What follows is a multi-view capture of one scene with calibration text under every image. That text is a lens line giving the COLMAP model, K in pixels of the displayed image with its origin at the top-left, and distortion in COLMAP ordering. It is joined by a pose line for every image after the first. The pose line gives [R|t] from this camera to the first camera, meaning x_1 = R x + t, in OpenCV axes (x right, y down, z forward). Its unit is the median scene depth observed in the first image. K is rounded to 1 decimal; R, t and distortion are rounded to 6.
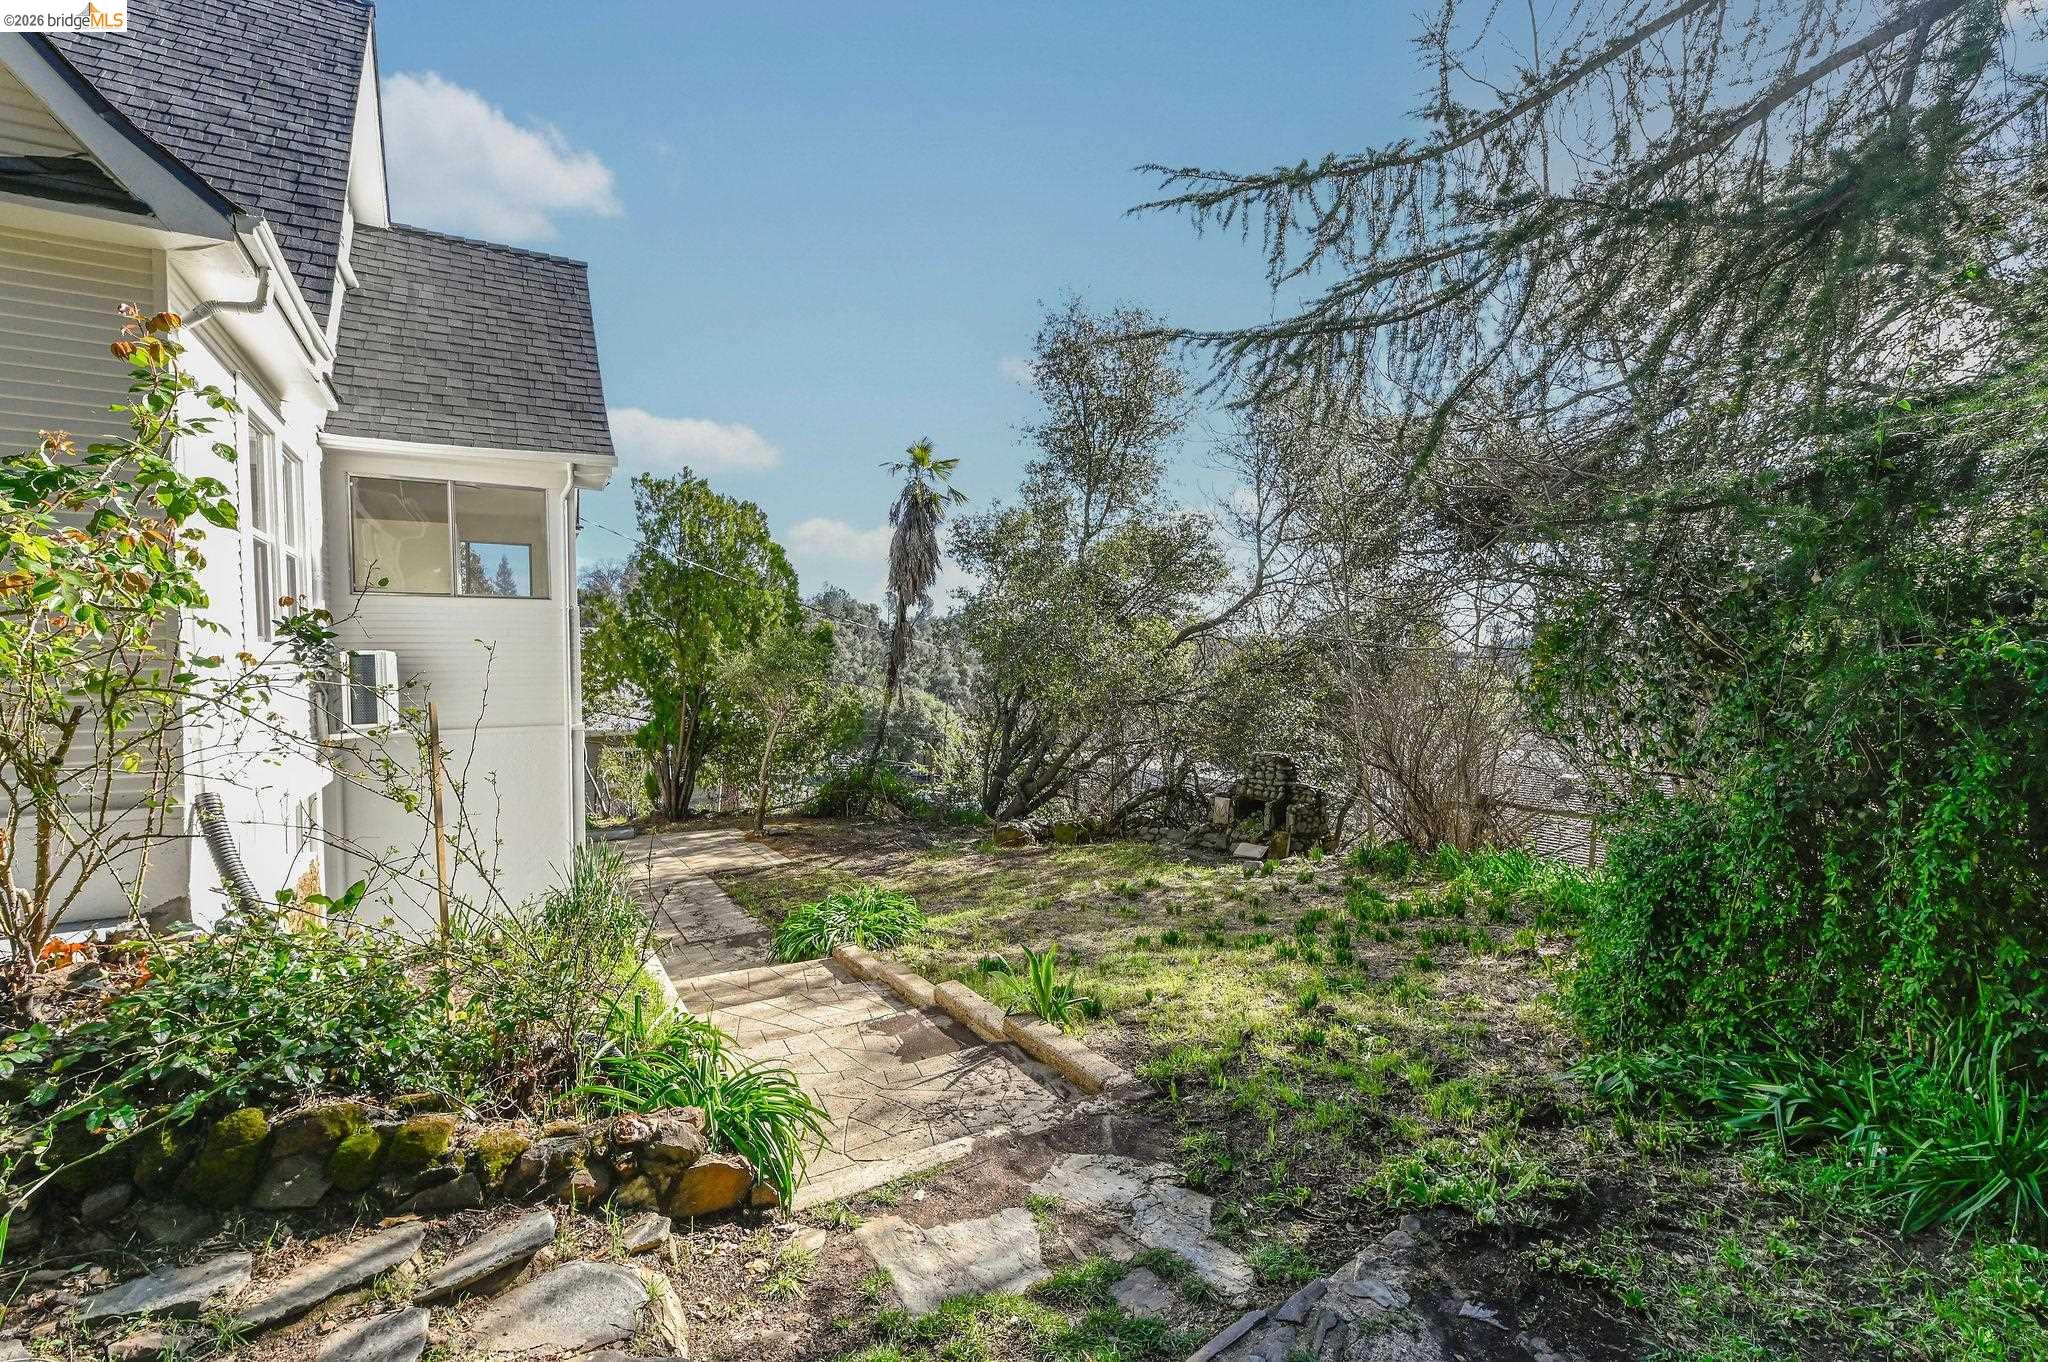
lens RADIAL K [[872.4, 0, 1024.0], [0, 872.4, 681.0], [0, 0, 1]] dist [0.000326, 0.000022]
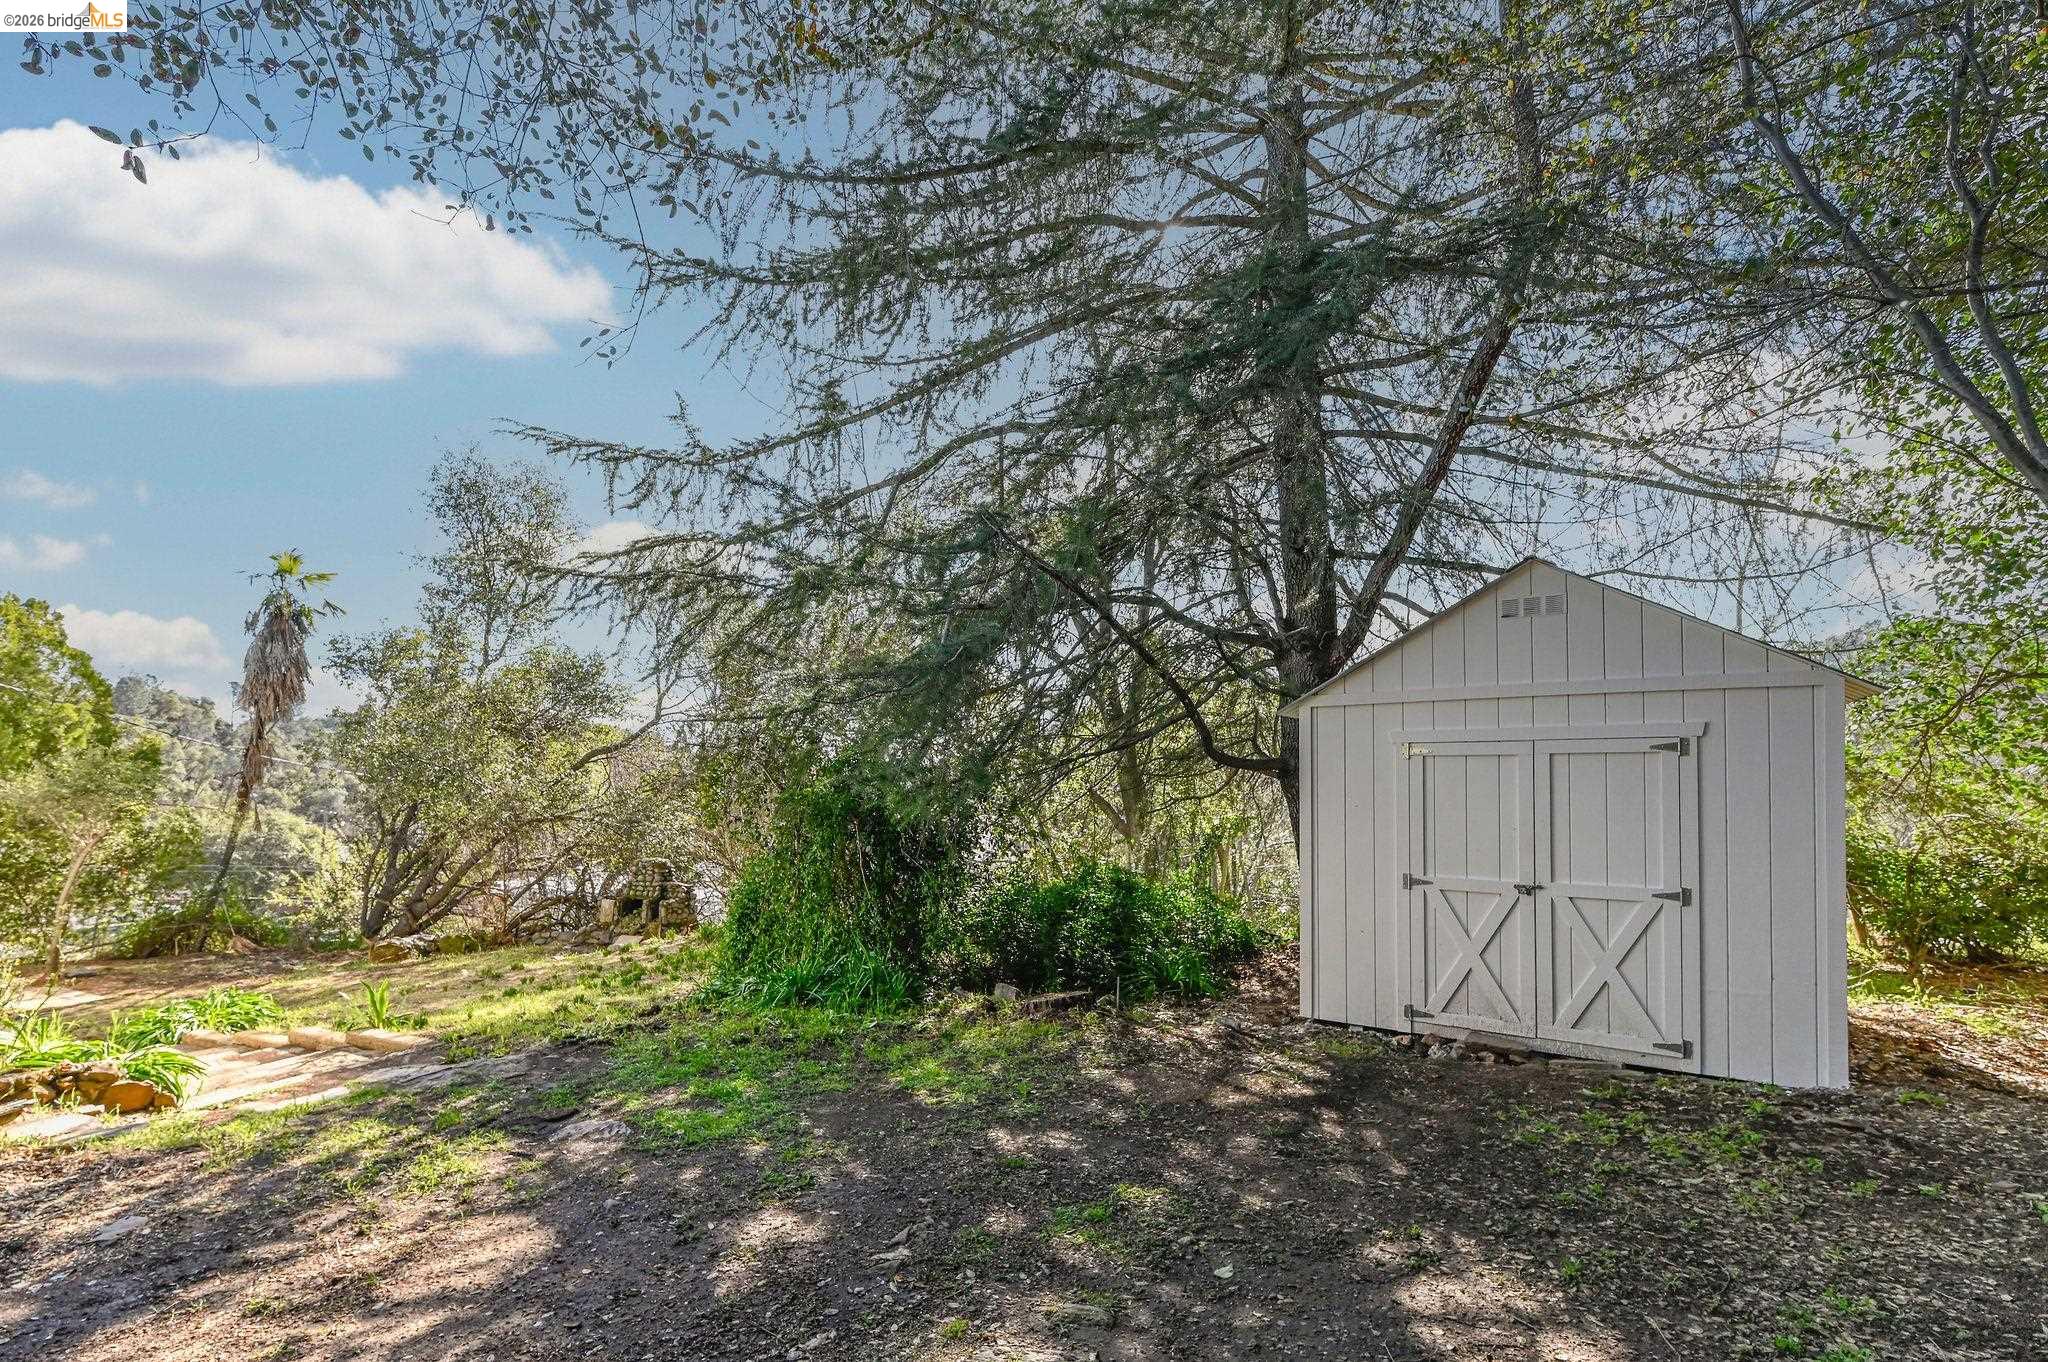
lens RADIAL K [[905.5, 0, 1022.7], [0, 905.5, 756.8], [0, 0, 1]] dist [-0.012948, 0.000108]
pose [[0.841953, 0.012182, 0.539413, 0.031053], [0.010124, 0.999212, -0.038368, -0.004310], [-0.539456, 0.037765, 0.841167, -0.248650]]
